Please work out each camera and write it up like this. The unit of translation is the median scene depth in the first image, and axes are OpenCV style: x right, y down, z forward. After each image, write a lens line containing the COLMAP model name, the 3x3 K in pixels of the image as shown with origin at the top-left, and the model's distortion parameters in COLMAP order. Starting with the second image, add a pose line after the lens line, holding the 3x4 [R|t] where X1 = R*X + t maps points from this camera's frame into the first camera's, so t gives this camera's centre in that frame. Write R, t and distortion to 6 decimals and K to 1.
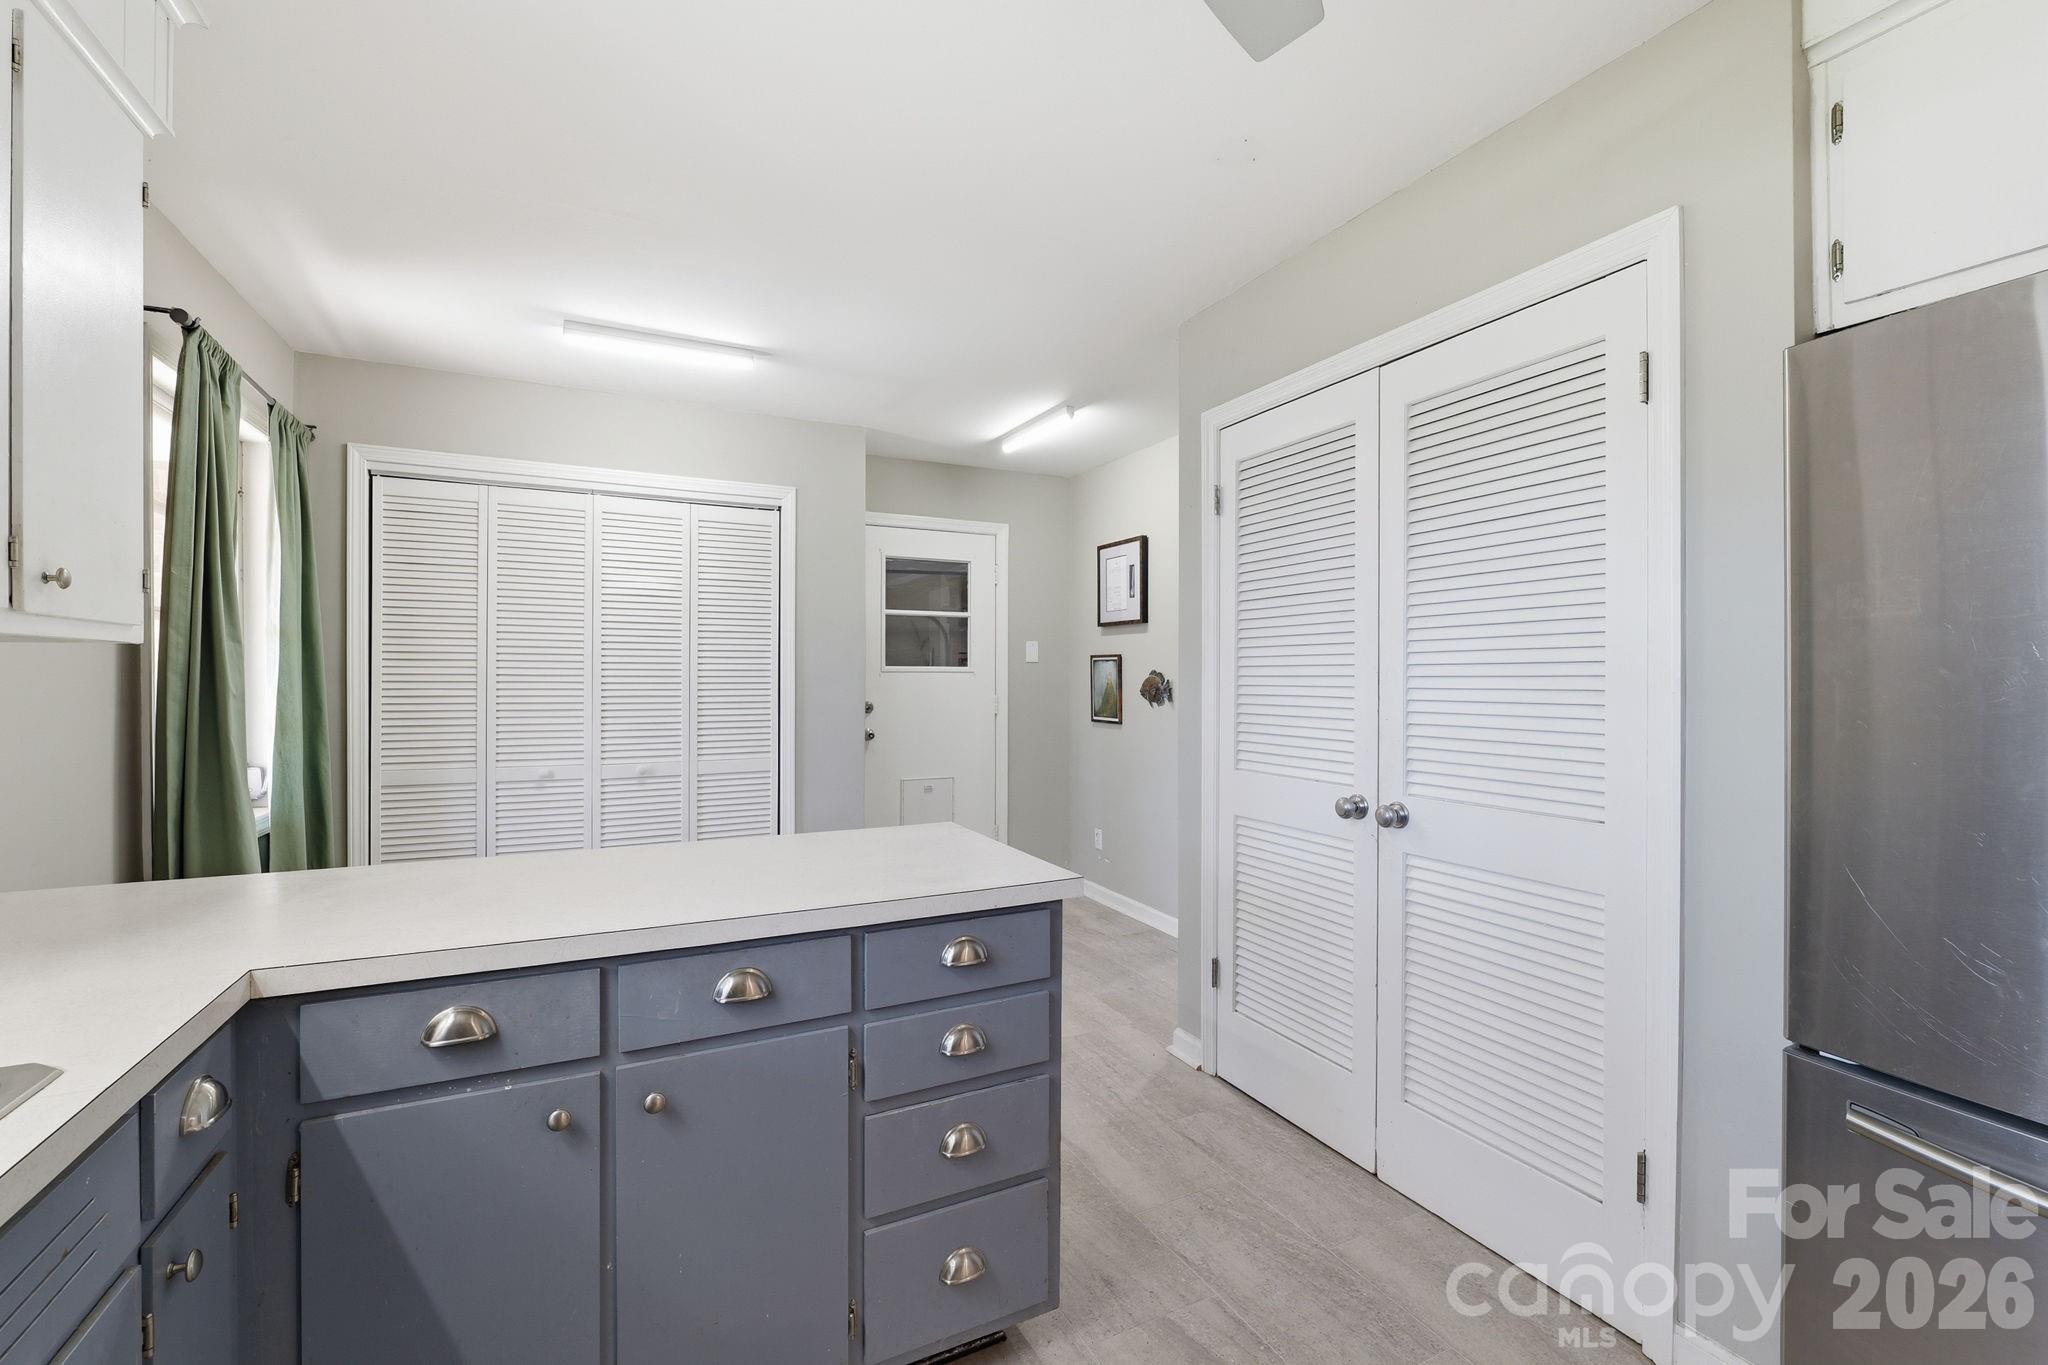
lens RADIAL K [[843.9, 0, 1016.5], [0, 843.9, 680.3], [0, 0, 1]] dist [-0.012041, 0.001088]
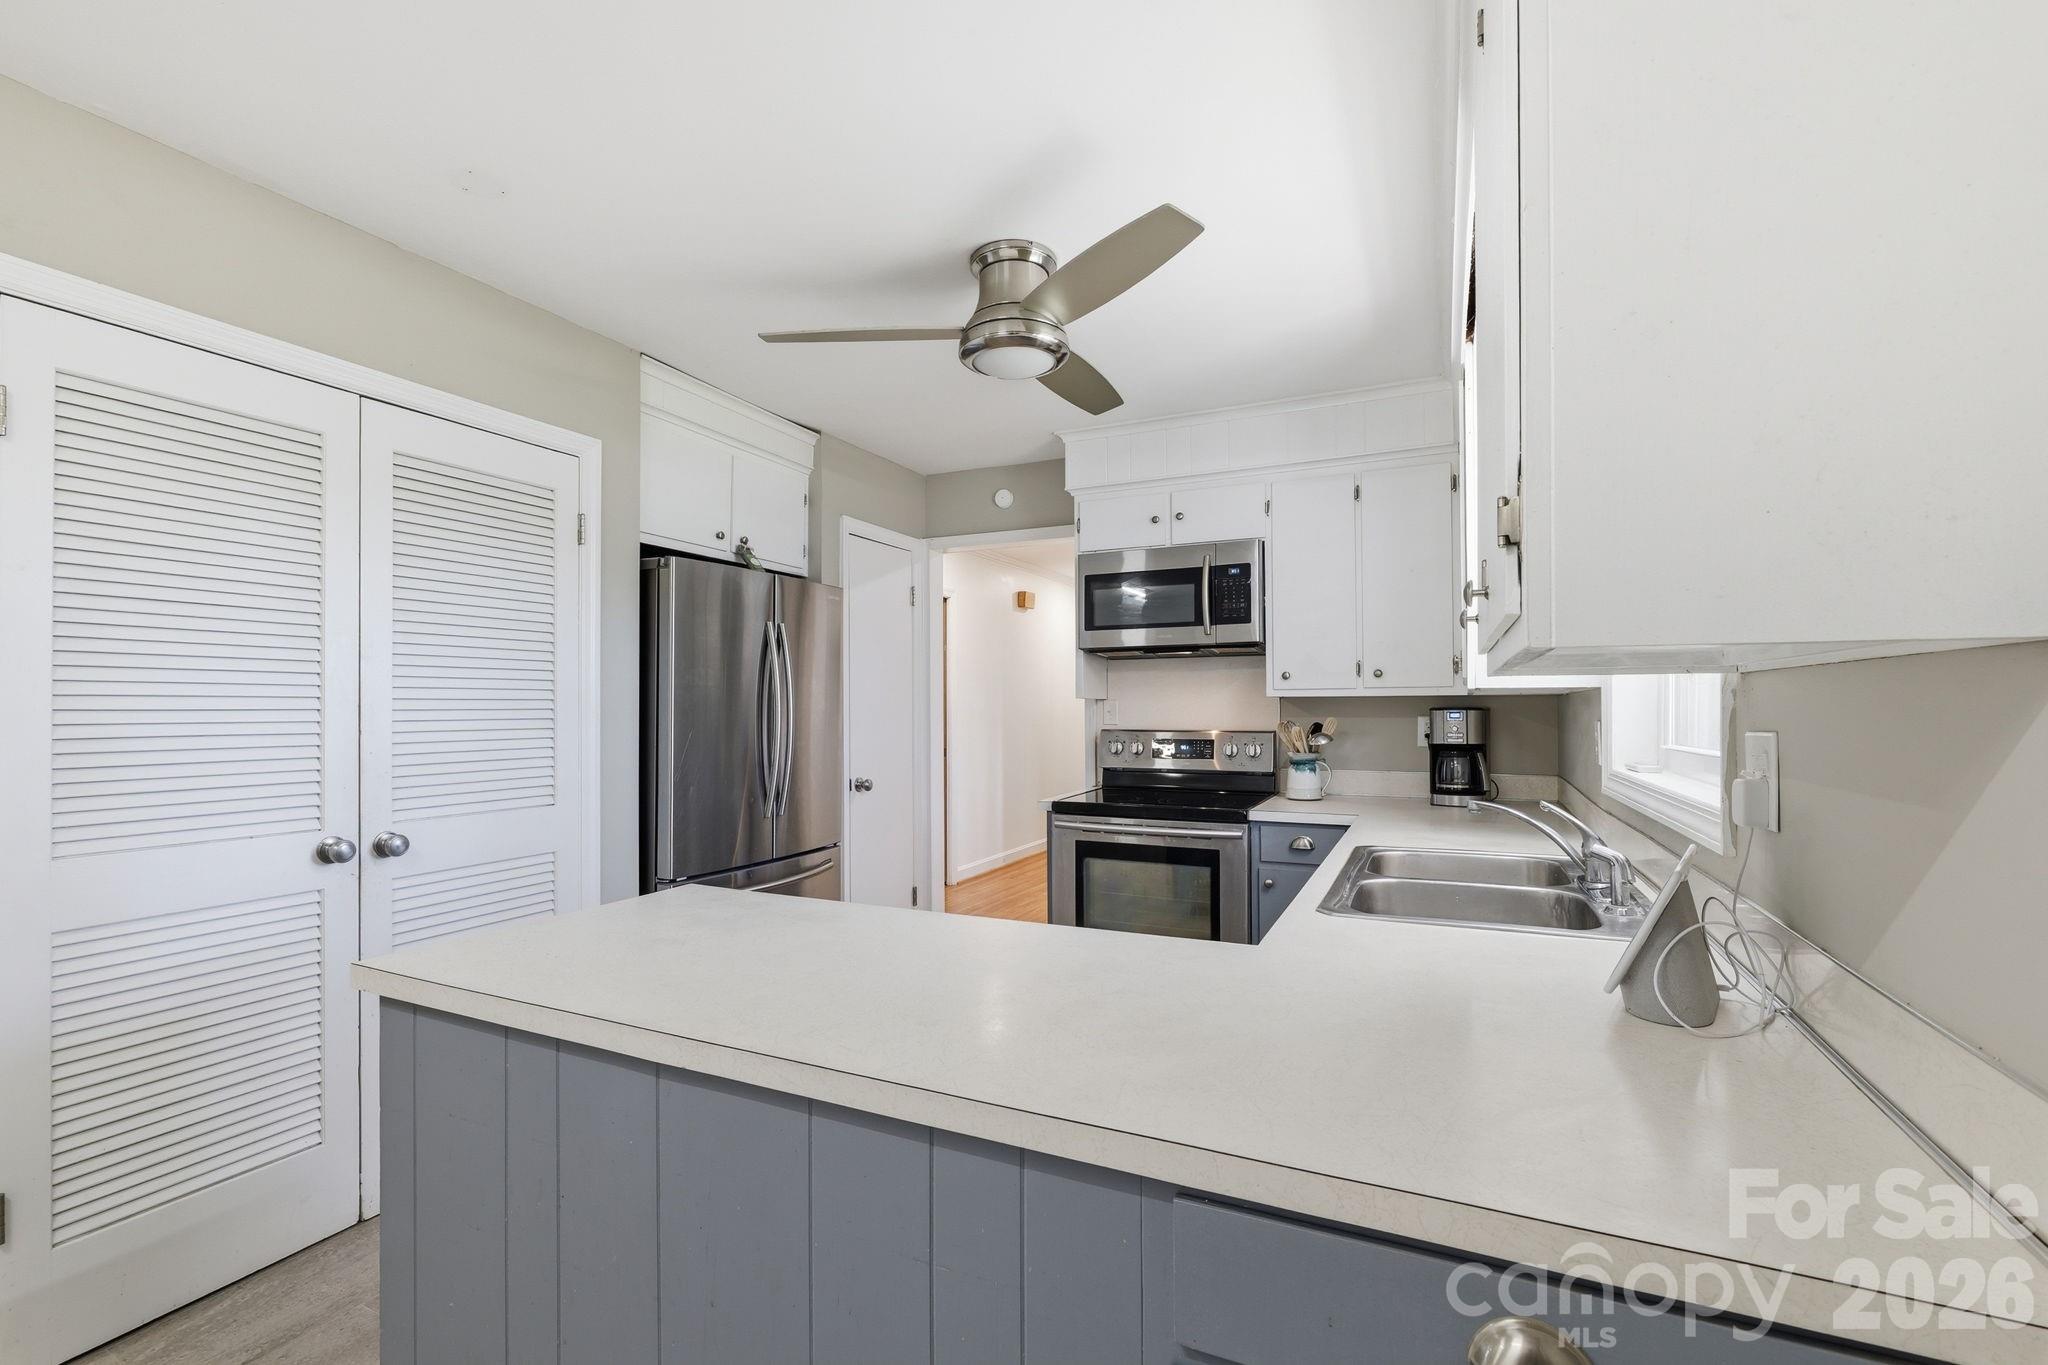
lens RADIAL K [[886.1, 0, 1019.5], [0, 886.1, 697.2], [0, 0, 1]] dist [-0.006361, -0.000956]
pose [[-0.616678, 0.007853, 0.787176, -0.506135], [0.003405, 0.999968, -0.007308, -0.005672], [-0.787208, -0.001827, -0.616685, 0.607988]]
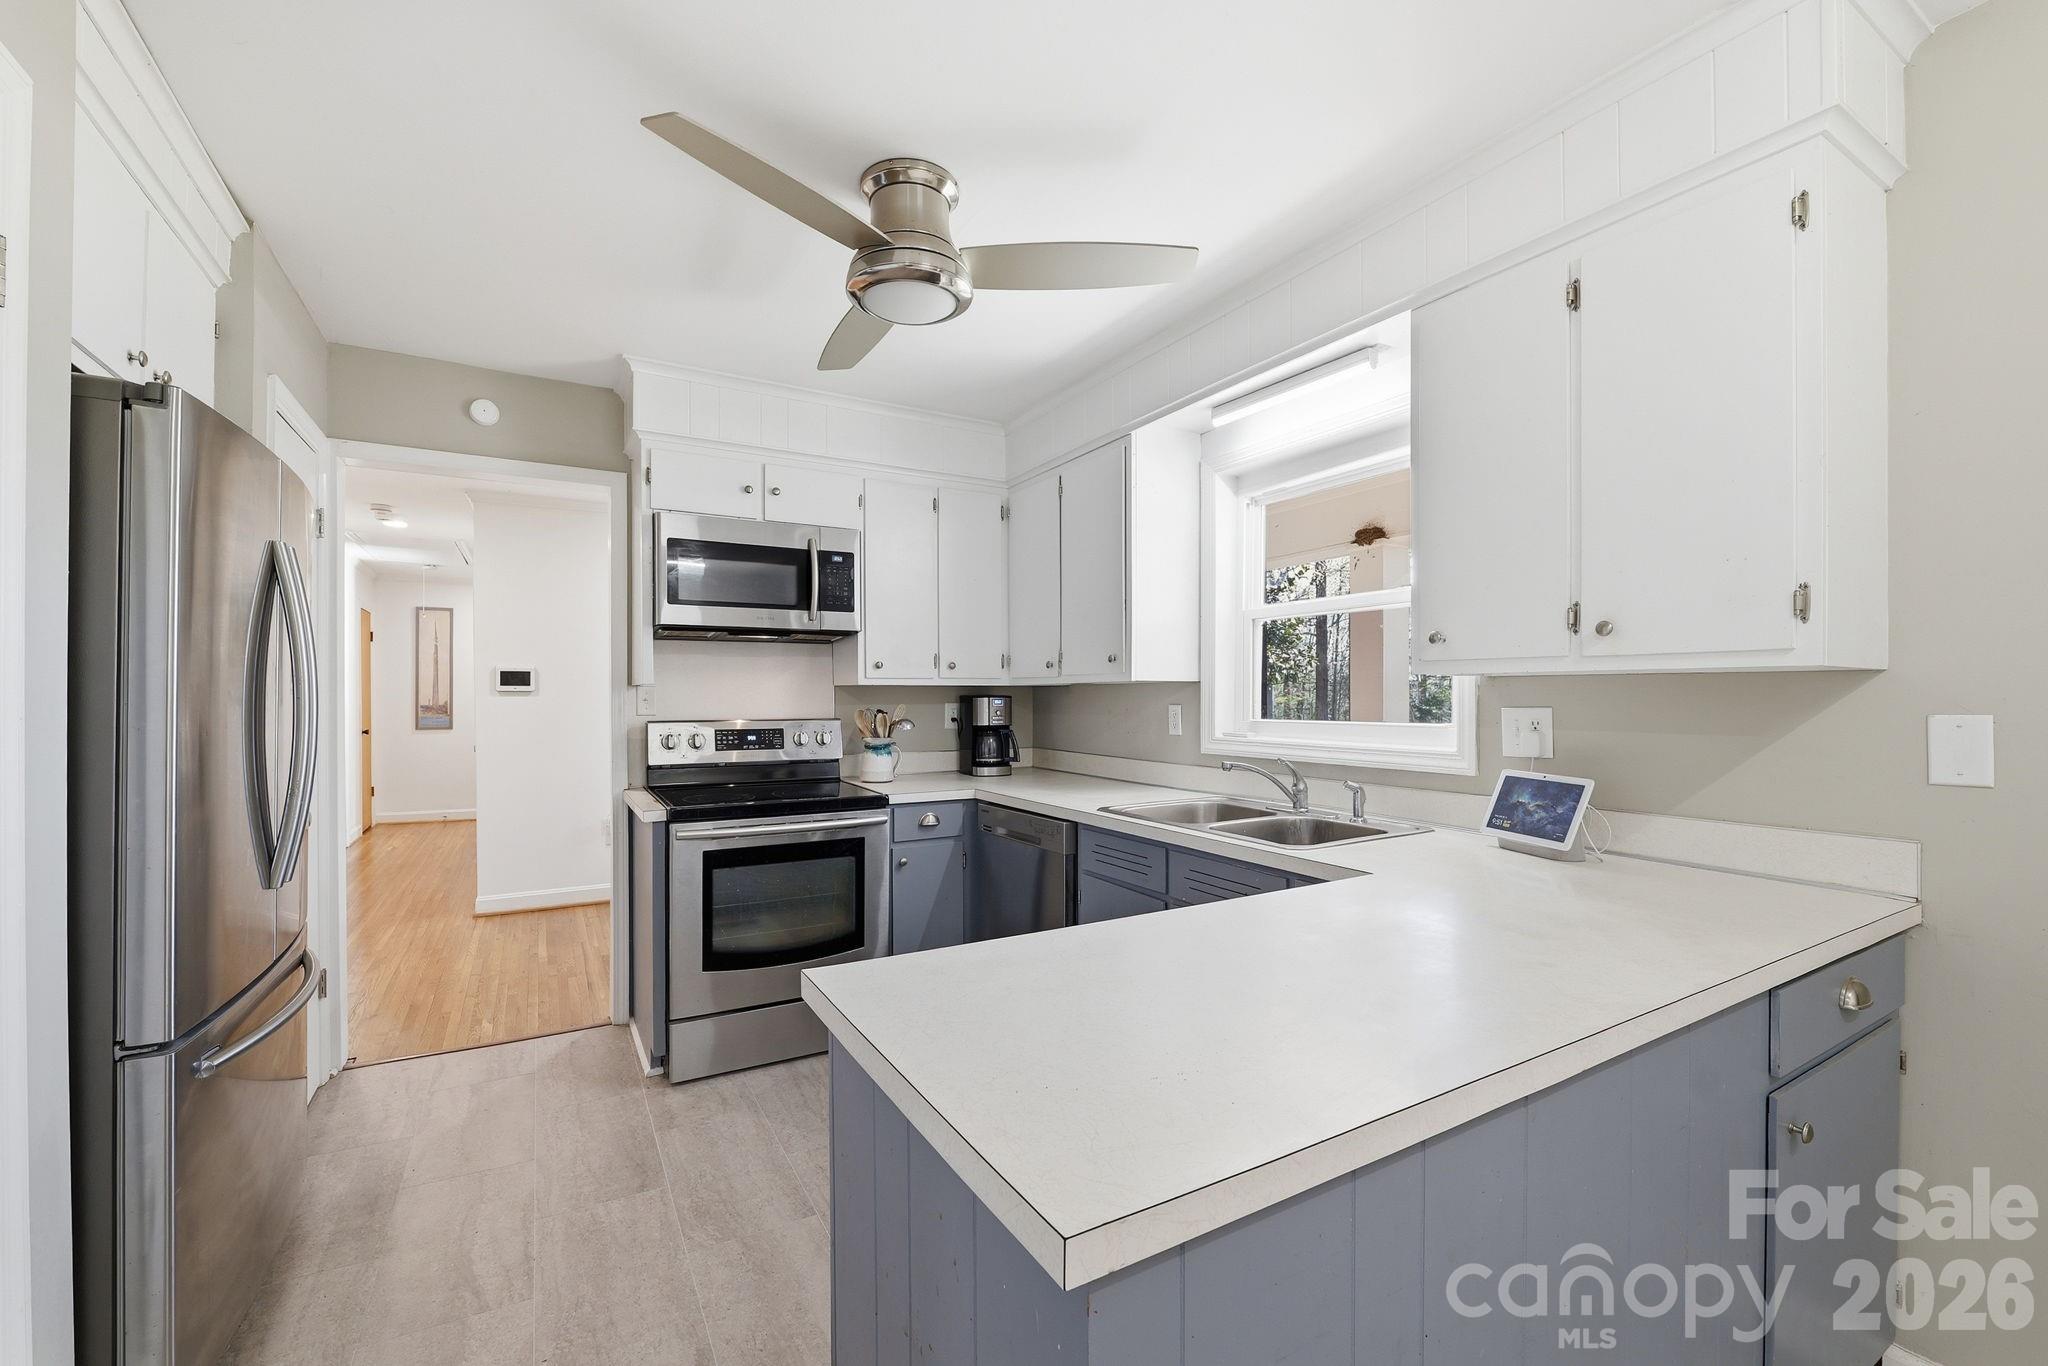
lens RADIAL K [[843.9, 0, 1010.5], [0, 843.9, 693.9], [0, 0, 1]] dist [-0.012041, 0.001088]
pose [[-0.998138, -0.002507, -0.060938, -0.025340], [-0.002597, 0.999996, 0.001396, -0.003811], [0.060934, 0.001552, -0.998141, 0.757221]]
